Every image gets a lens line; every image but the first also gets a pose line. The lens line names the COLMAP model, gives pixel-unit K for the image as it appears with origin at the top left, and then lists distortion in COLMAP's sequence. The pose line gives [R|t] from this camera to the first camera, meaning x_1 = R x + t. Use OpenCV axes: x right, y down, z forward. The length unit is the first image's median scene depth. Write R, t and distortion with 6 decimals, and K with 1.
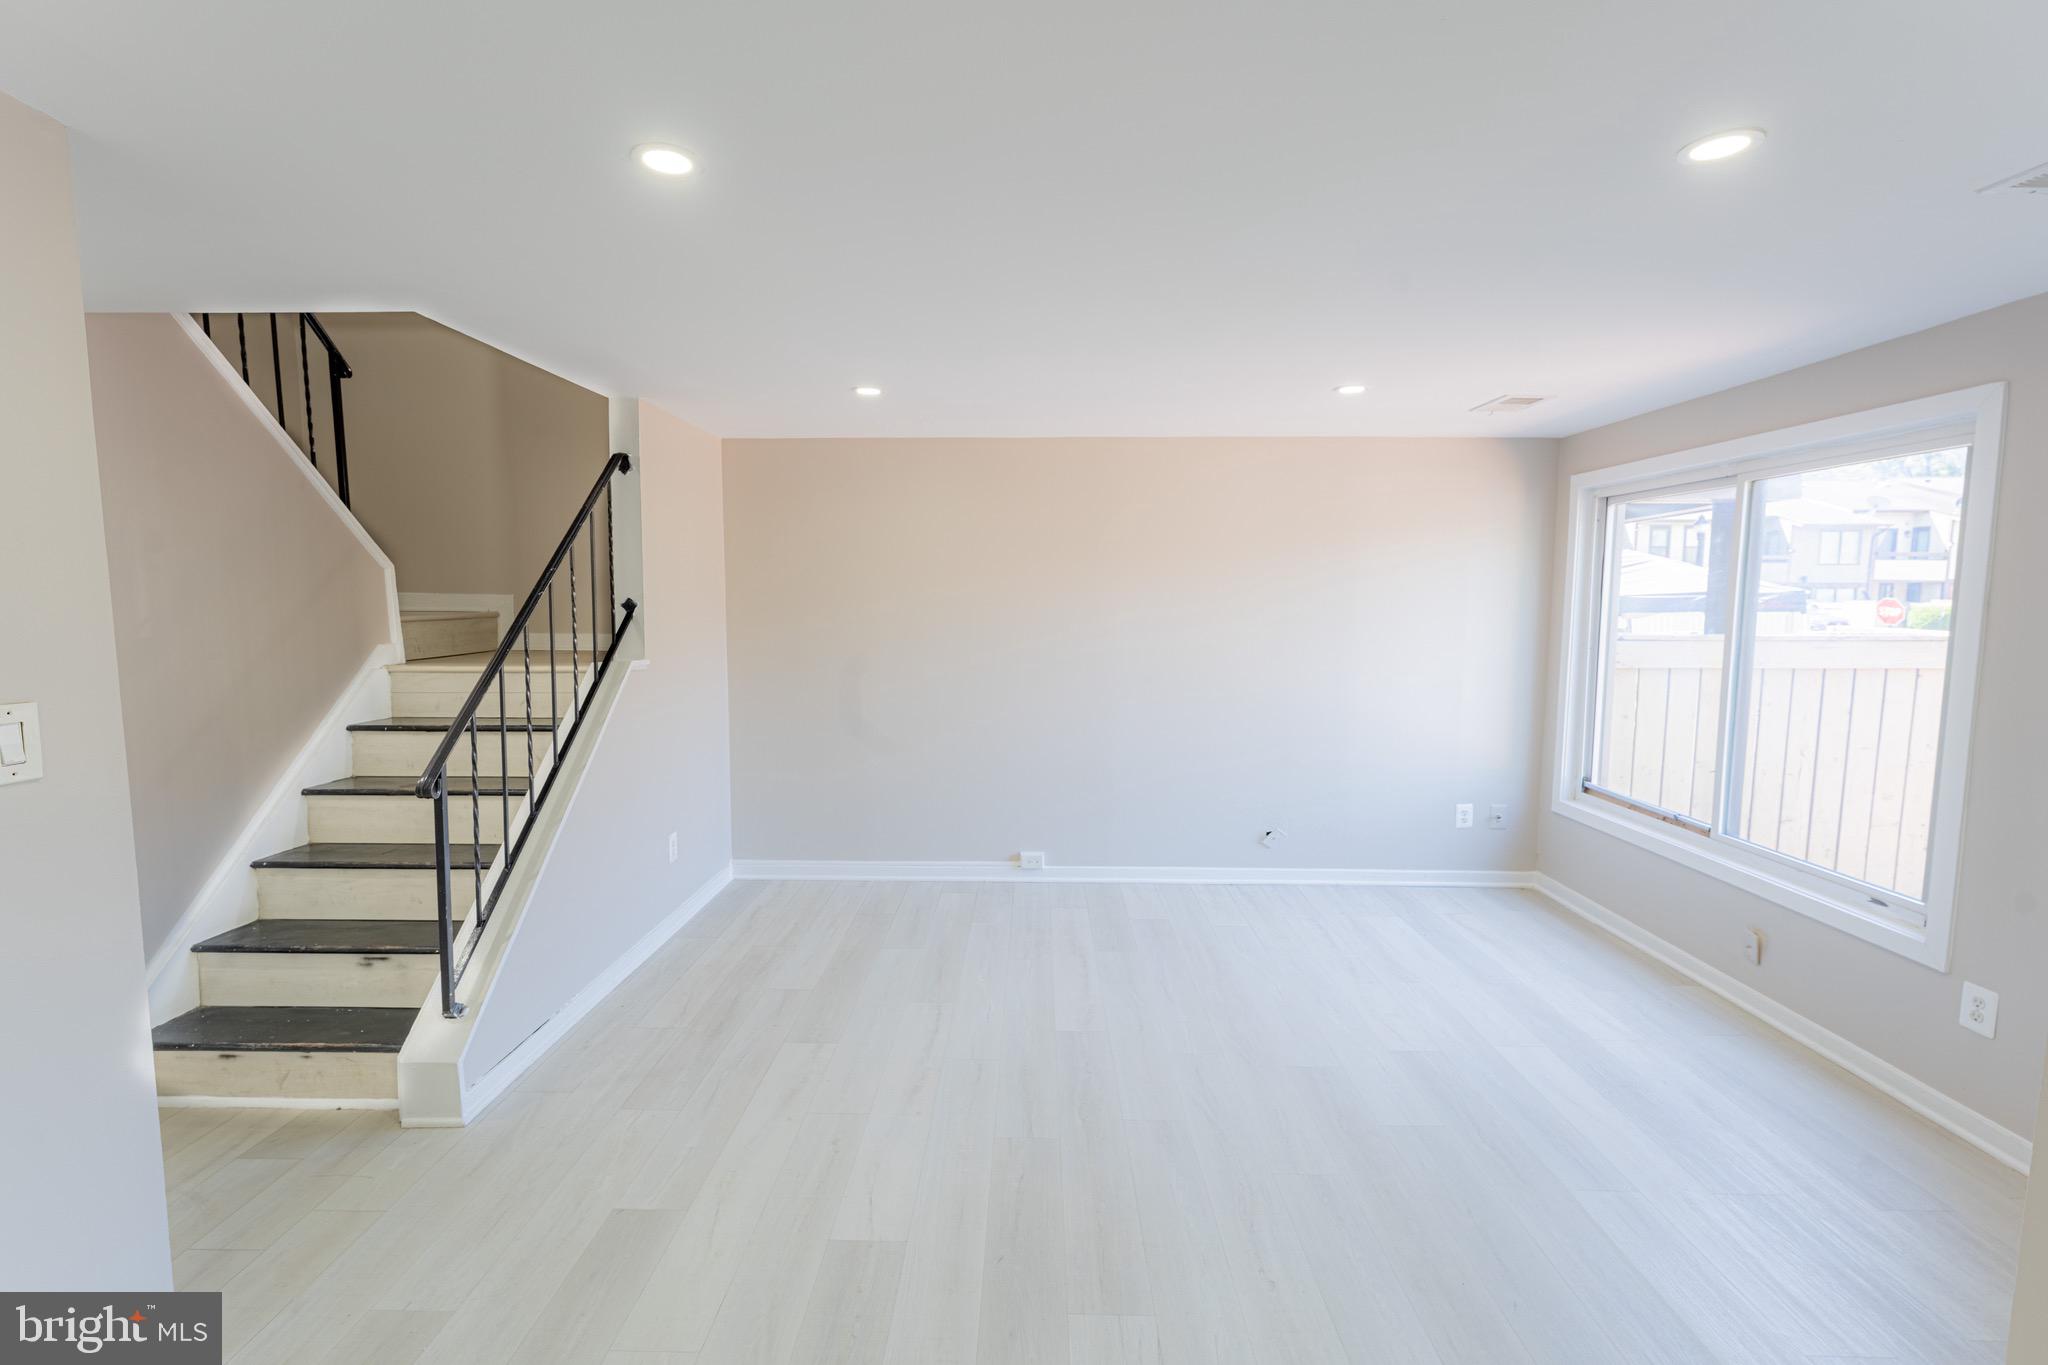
lens RADIAL K [[886.8, 0, 1023.6], [0, 886.8, 682.0], [0, 0, 1]] dist [-0.002090, -0.001957]
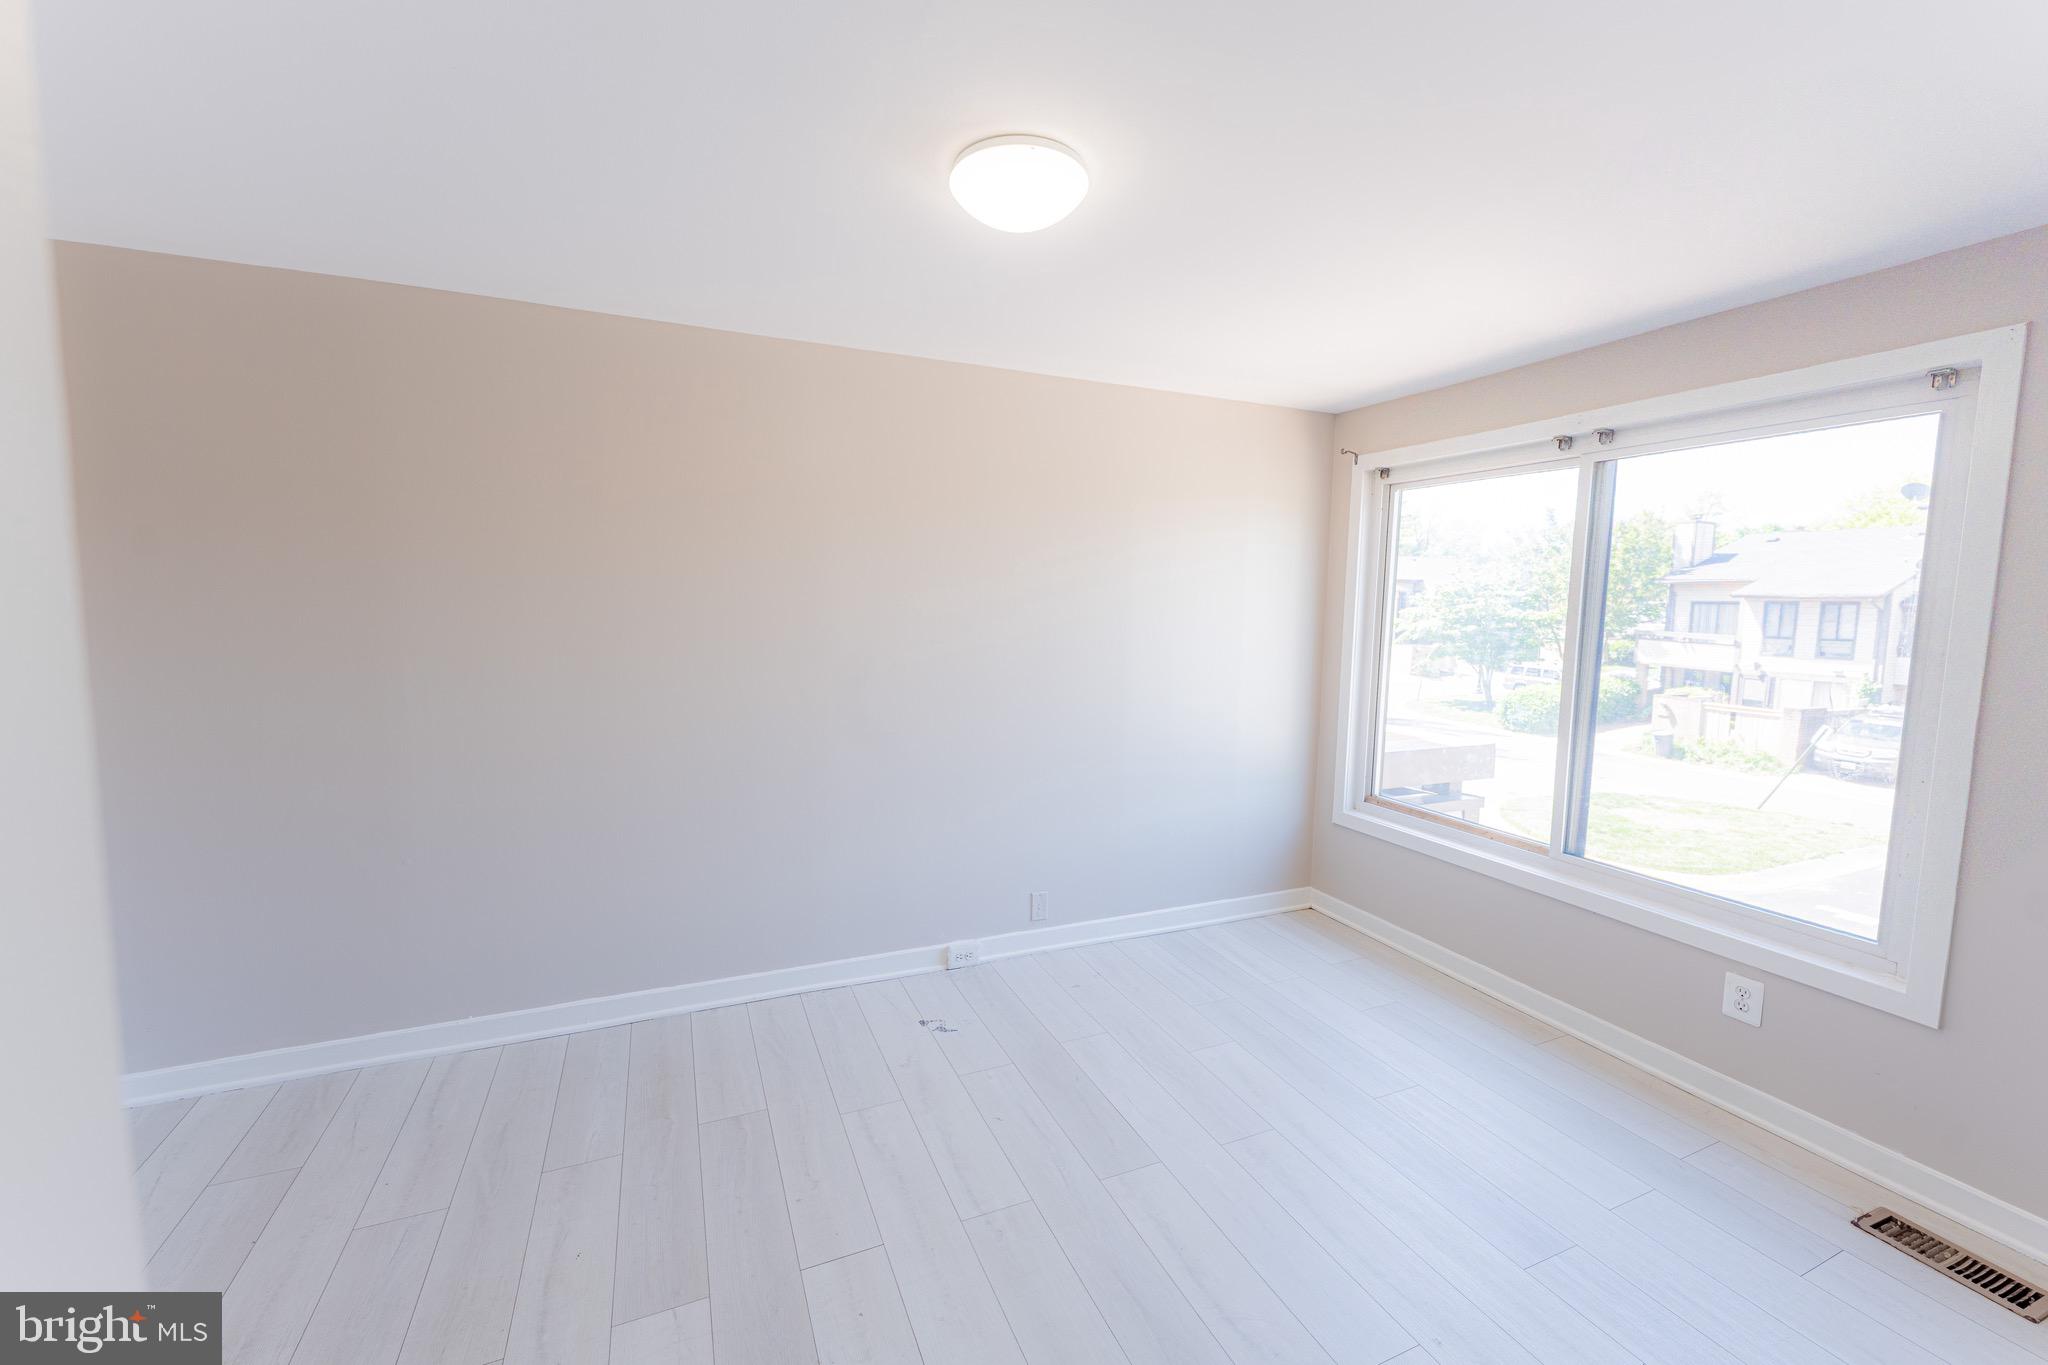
lens RADIAL K [[806.9, 0, 1017.3], [0, 806.9, 680.0], [0, 0, 1]] dist [-0.000109, -0.000043]
pose [[0.917548, -0.028169, 0.396626, -0.035045], [0.024400, 0.999596, 0.014548, -0.024200], [-0.396876, -0.003671, 0.917865, 0.383731]]
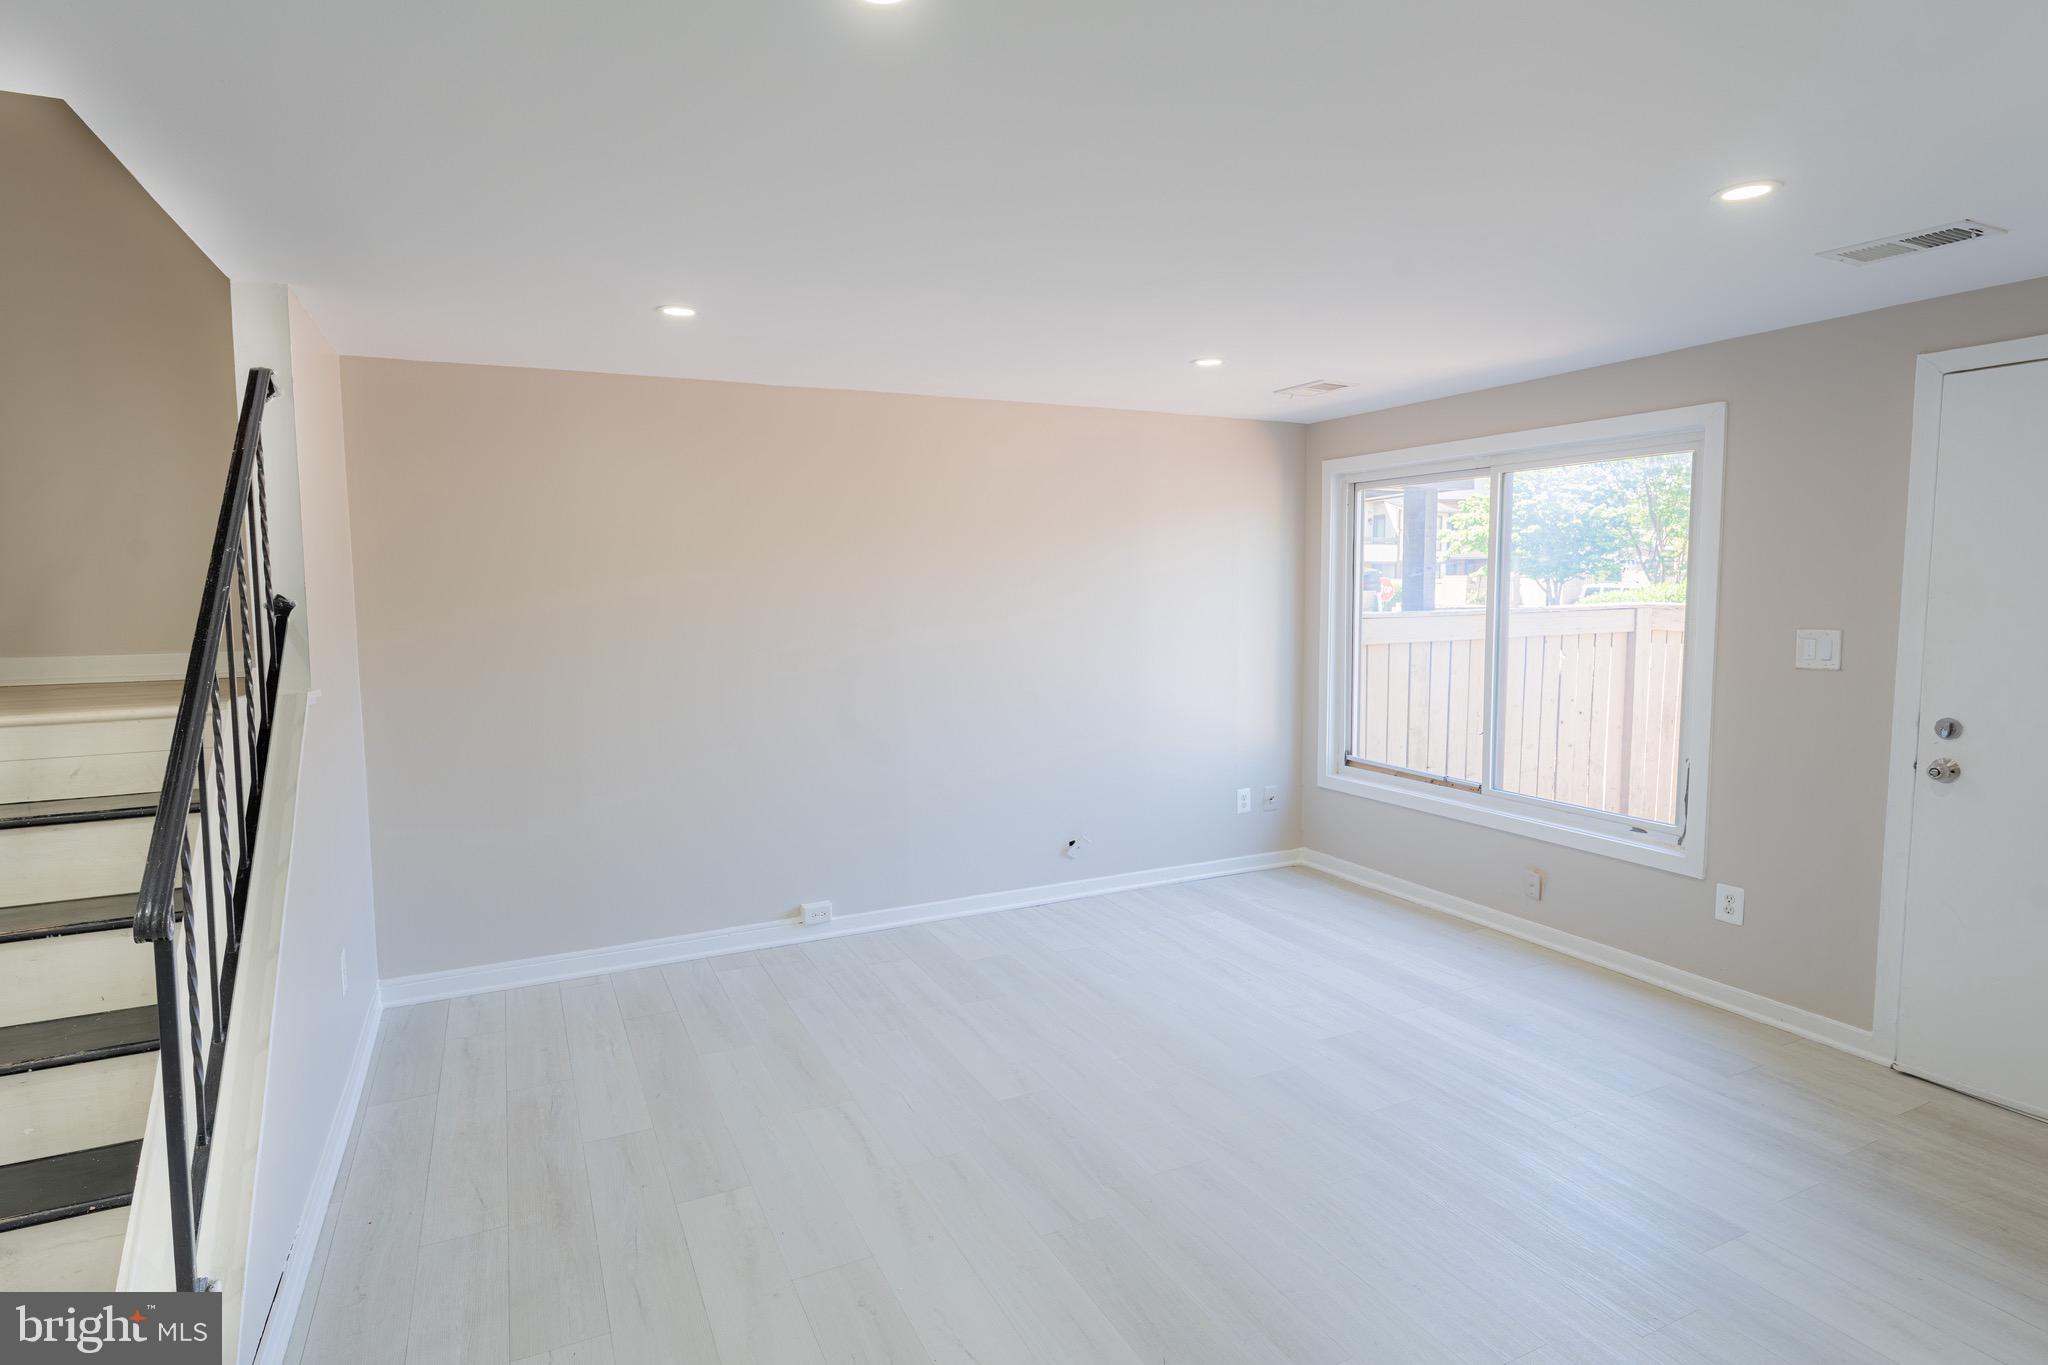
lens RADIAL K [[1045.2, 0, 1024.1], [0, 1045.2, 675.2], [0, 0, 1]] dist [-0.007263, -0.001360]
pose [[0.892345, -0.052172, 0.448330, -0.259144], [0.056233, 0.998409, 0.004259, -0.007954], [-0.447838, 0.021410, 0.893858, 0.071848]]
